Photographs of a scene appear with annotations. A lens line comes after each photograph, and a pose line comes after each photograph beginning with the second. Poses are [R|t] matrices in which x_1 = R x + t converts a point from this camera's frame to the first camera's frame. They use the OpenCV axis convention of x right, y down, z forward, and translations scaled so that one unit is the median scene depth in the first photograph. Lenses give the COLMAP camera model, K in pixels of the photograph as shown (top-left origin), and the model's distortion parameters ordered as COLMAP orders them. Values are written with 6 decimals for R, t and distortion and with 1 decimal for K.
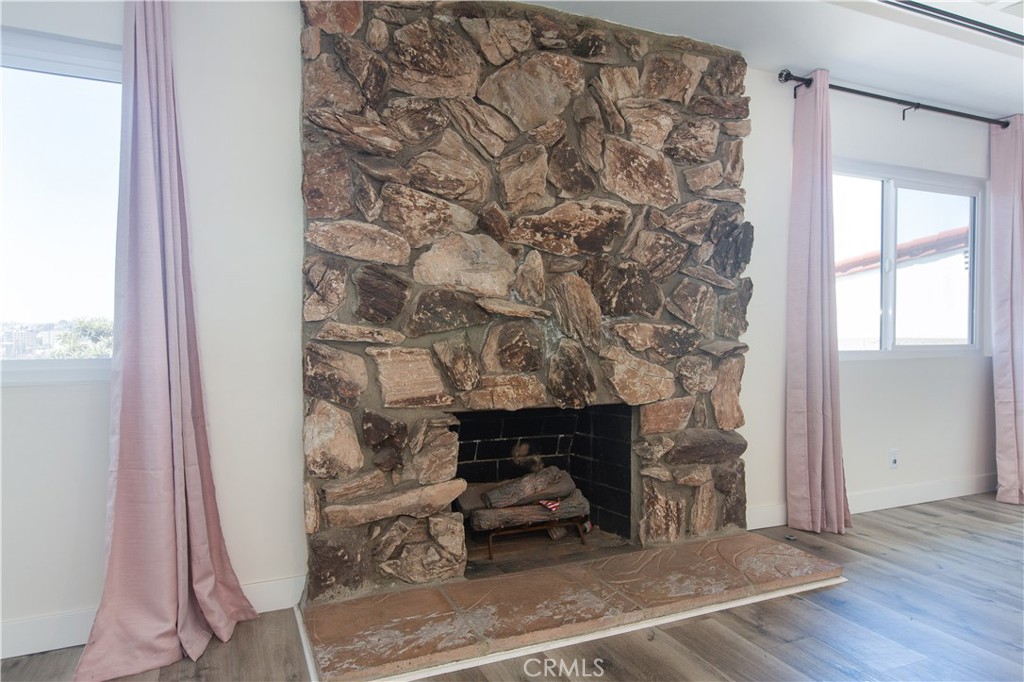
lens RADIAL K [[644.9, 0, 512.0], [0, 644.9, 341.0], [0, 0, 1]] dist [-0.004249, 0.030455]
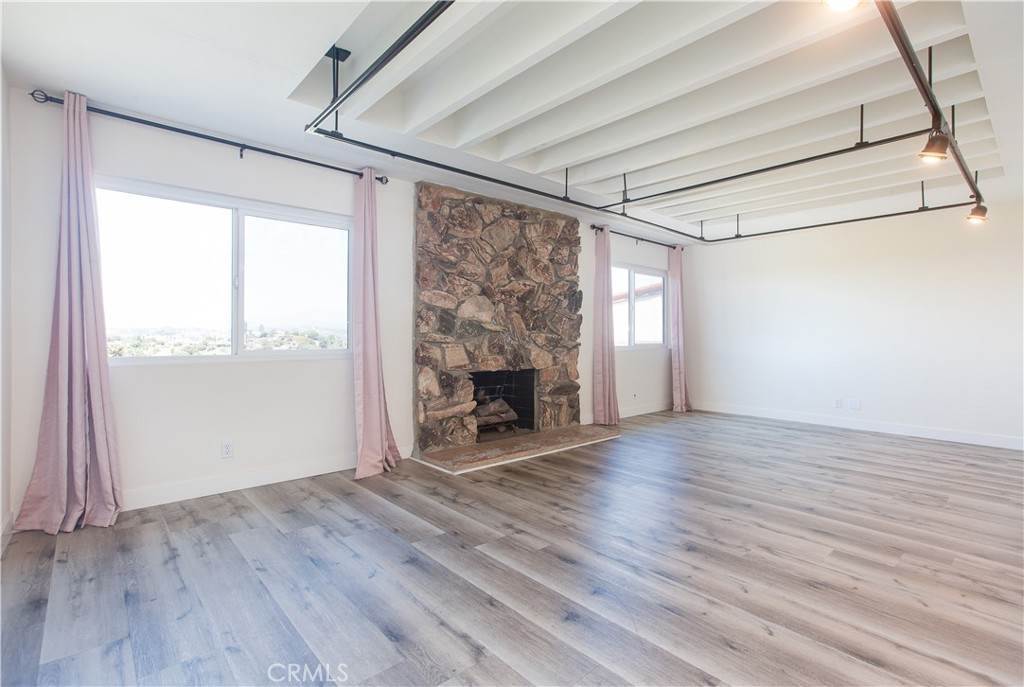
lens RADIAL K [[481.5, 0, 513.1], [0, 481.5, 330.0], [0, 0, 1]] dist [-0.000122, 0.000133]
pose [[0.953360, 0.007258, 0.301747, -0.438181], [0.000844, 0.999643, -0.026711, 0.004848], [-0.301833, 0.025720, 0.953014, -0.650339]]
